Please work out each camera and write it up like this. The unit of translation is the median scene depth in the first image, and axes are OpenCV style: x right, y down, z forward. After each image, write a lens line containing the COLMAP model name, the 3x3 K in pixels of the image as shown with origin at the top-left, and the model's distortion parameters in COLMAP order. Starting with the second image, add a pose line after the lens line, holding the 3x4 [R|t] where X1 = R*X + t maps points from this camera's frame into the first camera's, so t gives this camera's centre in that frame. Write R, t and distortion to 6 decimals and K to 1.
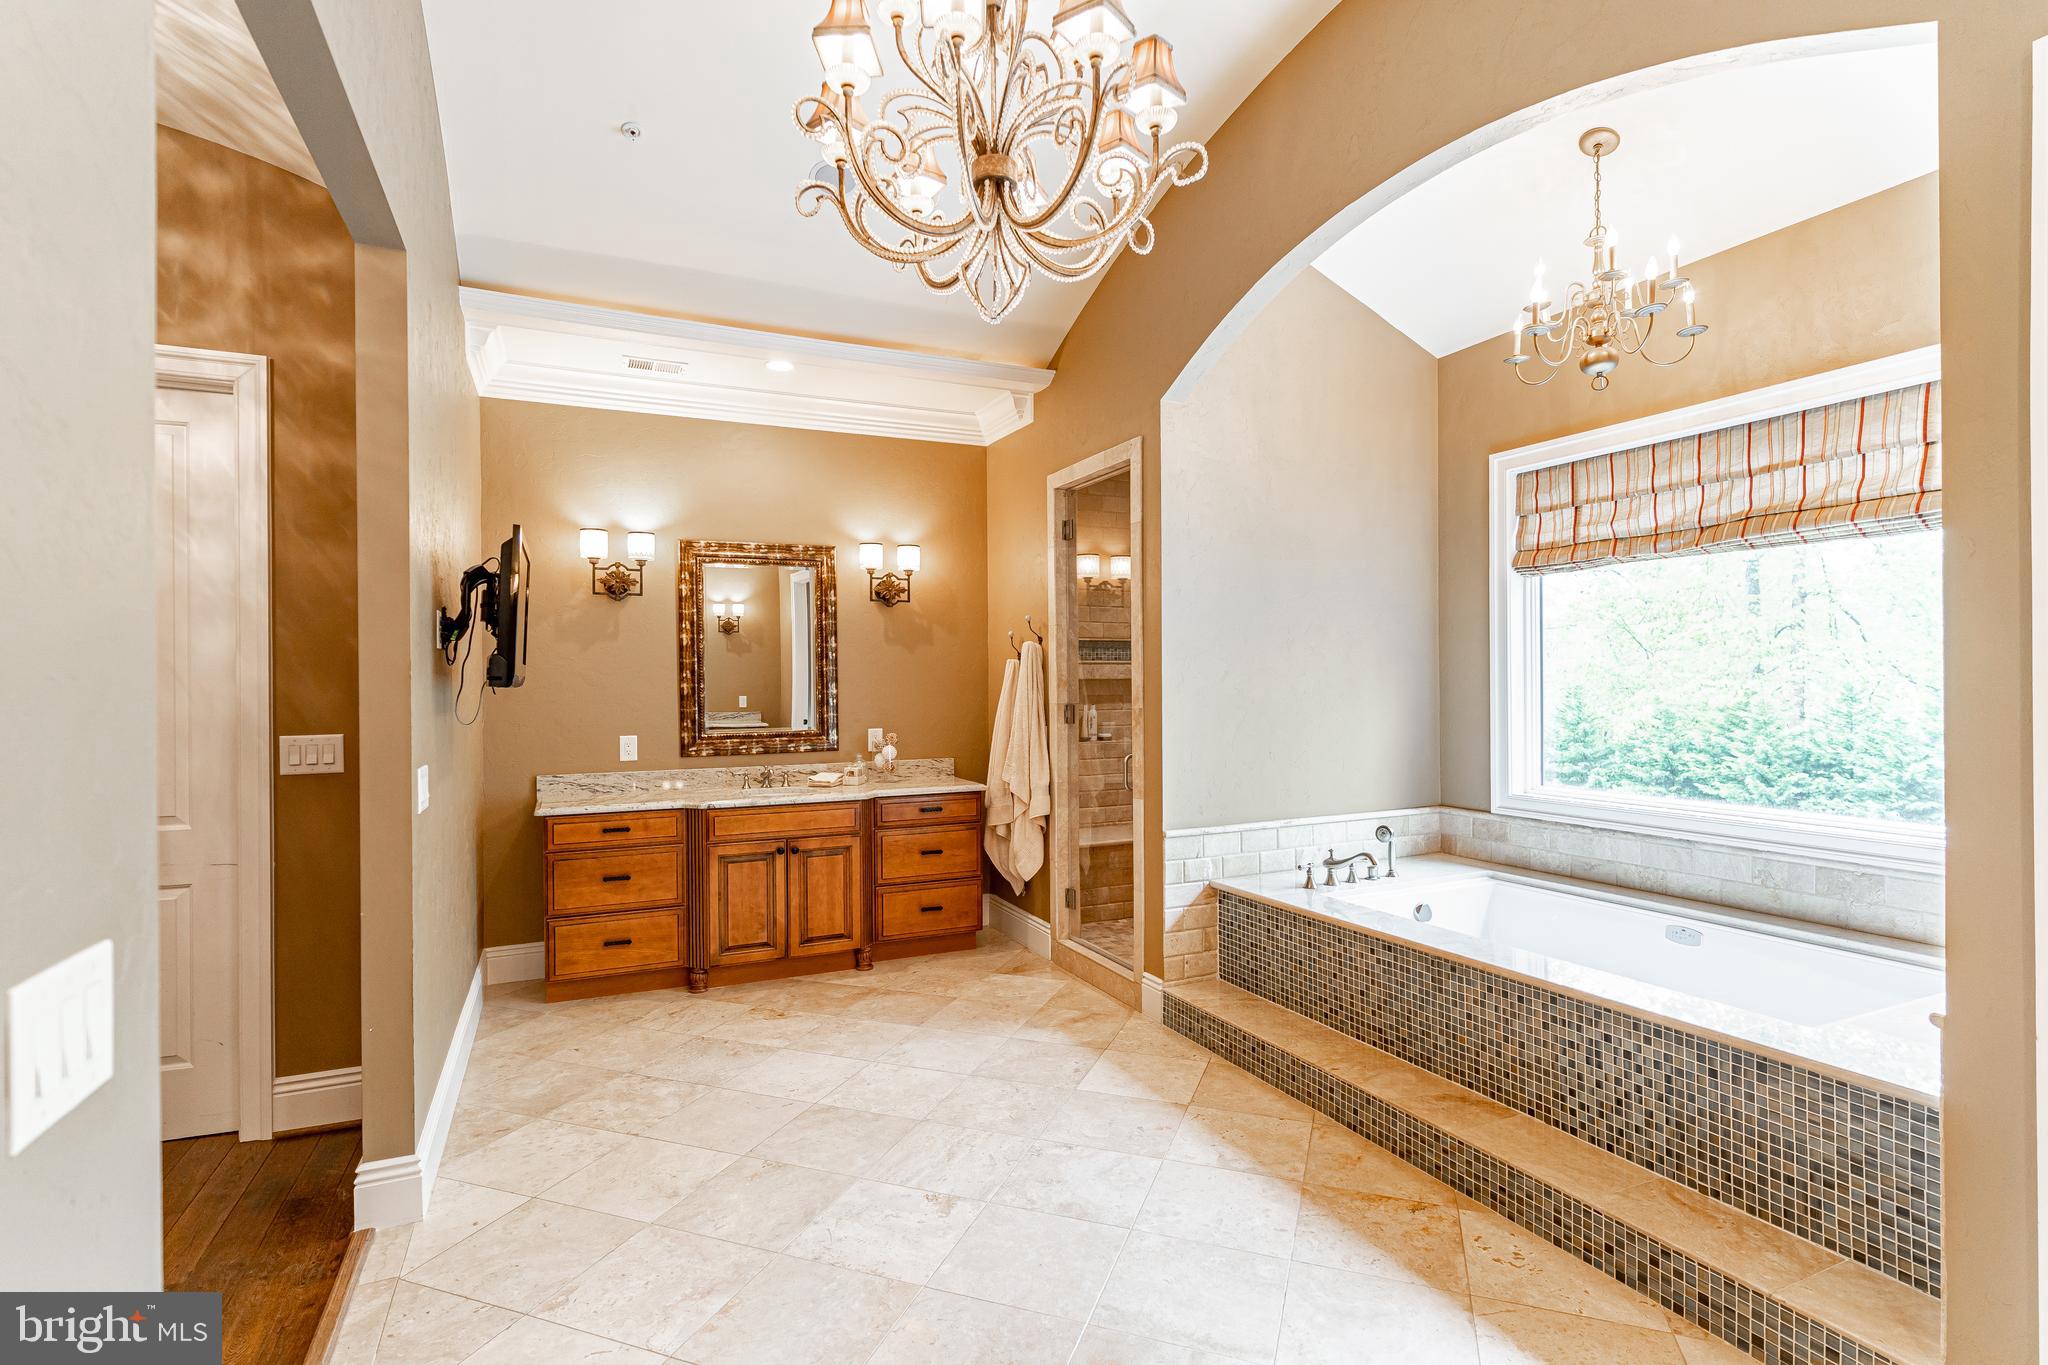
lens RADIAL K [[985.6, 0, 1025.4], [0, 985.6, 679.6], [0, 0, 1]] dist [-0.003354, 0.001821]
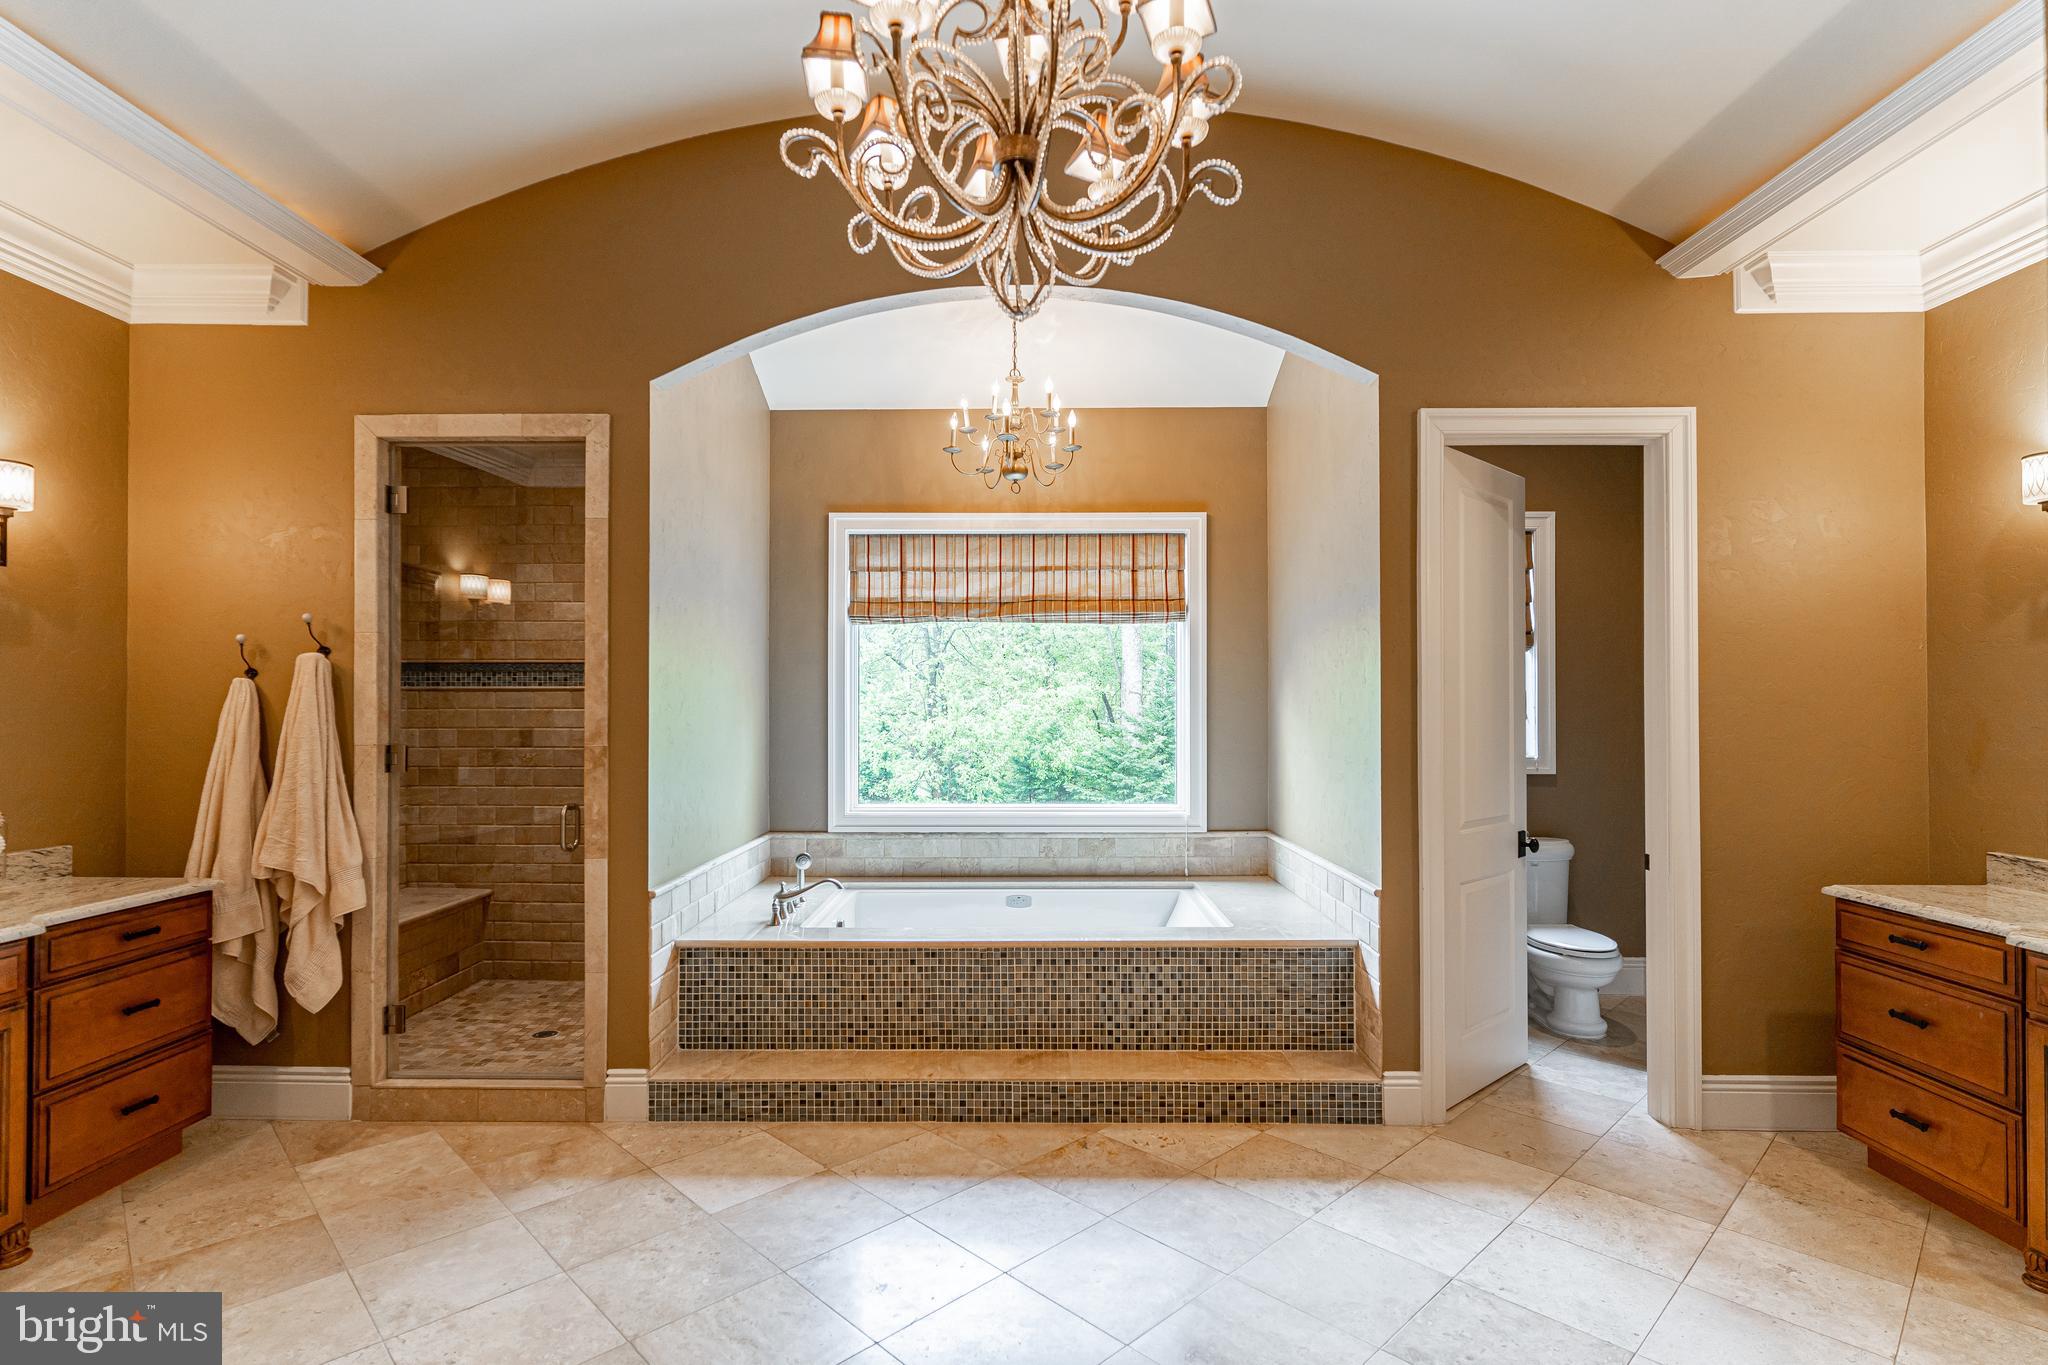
lens RADIAL K [[985.6, 0, 1022.5], [0, 985.6, 698.5], [0, 0, 1]] dist [-0.003354, 0.001821]
pose [[0.431682, 0.016812, 0.901869, -0.567863], [-0.005148, 0.999856, -0.016175, 0.000845], [-0.902011, 0.002339, 0.431706, 0.406148]]
